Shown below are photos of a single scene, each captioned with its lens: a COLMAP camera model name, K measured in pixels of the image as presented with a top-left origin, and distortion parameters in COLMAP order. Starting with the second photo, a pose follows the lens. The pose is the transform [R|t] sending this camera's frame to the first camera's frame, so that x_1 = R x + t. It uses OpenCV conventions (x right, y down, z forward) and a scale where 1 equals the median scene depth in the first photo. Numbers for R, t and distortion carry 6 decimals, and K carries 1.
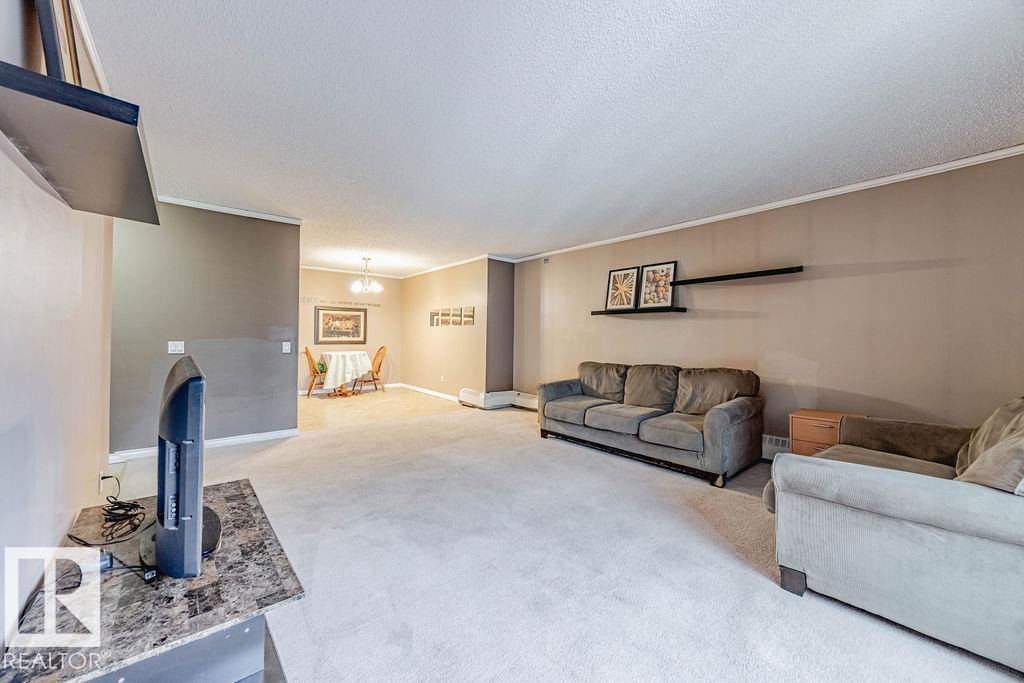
lens RADIAL K [[386.8, 0, 512.2], [0, 386.8, 334.8], [0, 0, 1]] dist [-0.000542, 0.000026]
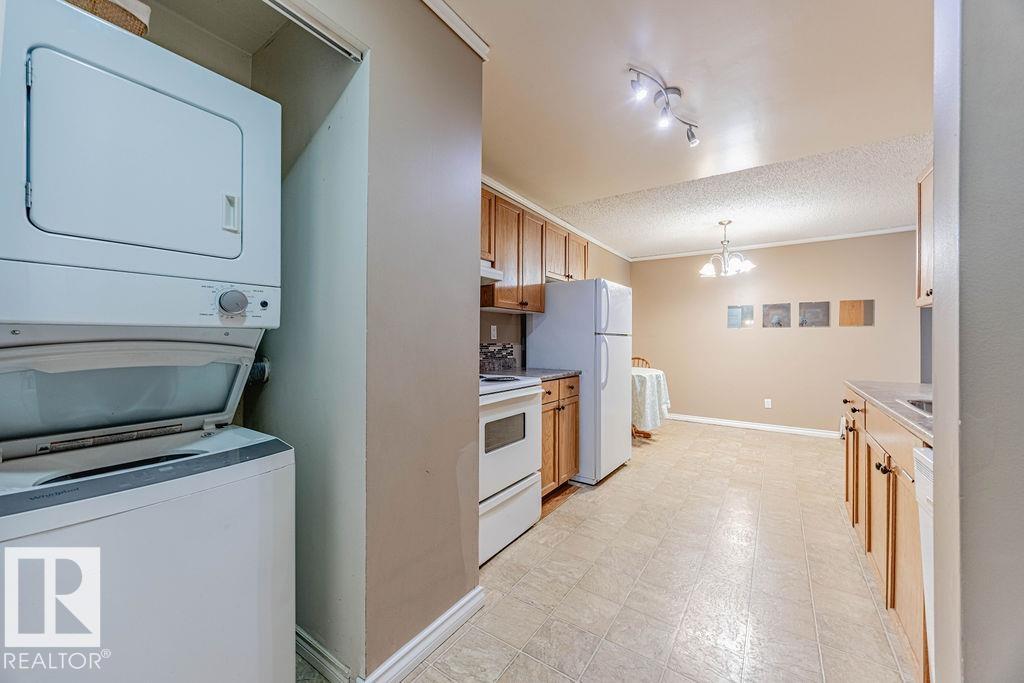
lens RADIAL K [[386.8, 0, 514.9], [0, 386.8, 333.8], [0, 0, 1]] dist [-0.000542, 0.000026]
pose [[0.966951, -0.009698, 0.254777, -1.157767], [0.012611, 0.999872, -0.009801, -0.014101], [-0.254650, 0.012691, 0.966950, 0.639406]]
